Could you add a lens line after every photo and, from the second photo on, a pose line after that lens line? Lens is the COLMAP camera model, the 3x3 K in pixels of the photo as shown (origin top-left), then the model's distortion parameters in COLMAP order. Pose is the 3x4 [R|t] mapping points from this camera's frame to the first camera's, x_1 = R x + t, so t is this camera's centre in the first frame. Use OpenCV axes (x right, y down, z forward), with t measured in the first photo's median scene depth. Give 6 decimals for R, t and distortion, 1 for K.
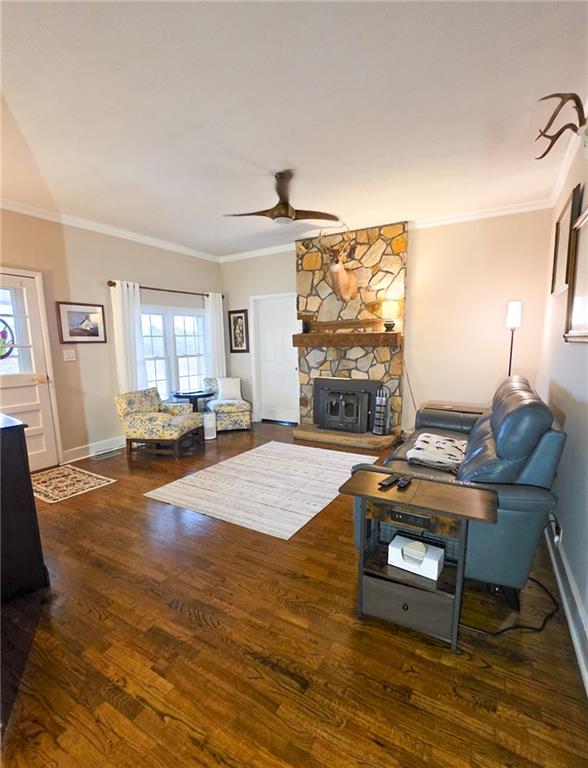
lens RADIAL K [[356.8, 0, 290.9], [0, 356.8, 406.6], [0, 0, 1]] dist [0.002161, 0.000134]
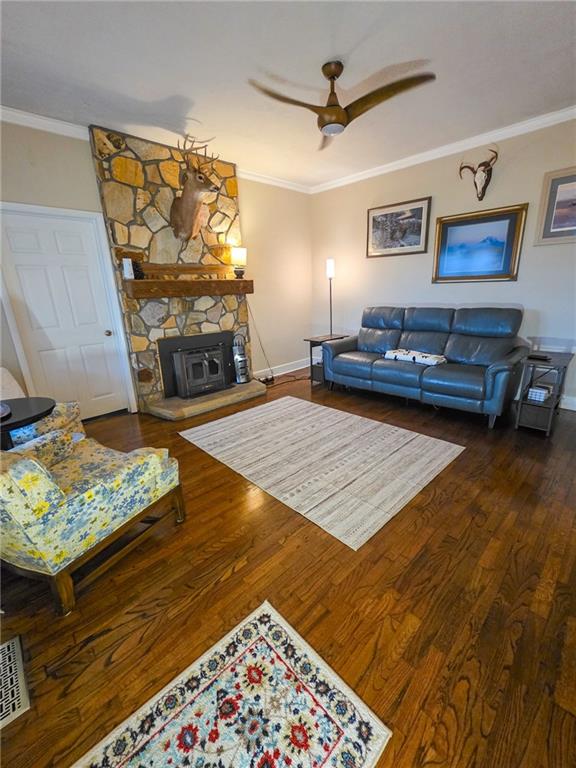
lens RADIAL K [[317.1, 0, 288.0], [0, 317.1, 384.0], [0, 0, 1]] dist [0.000183, 0.000239]
pose [[0.287097, -0.275453, 0.917443, -0.541475], [0.198124, 0.954128, 0.224468, -0.095274], [-0.937188, 0.117324, 0.328501, 0.574427]]
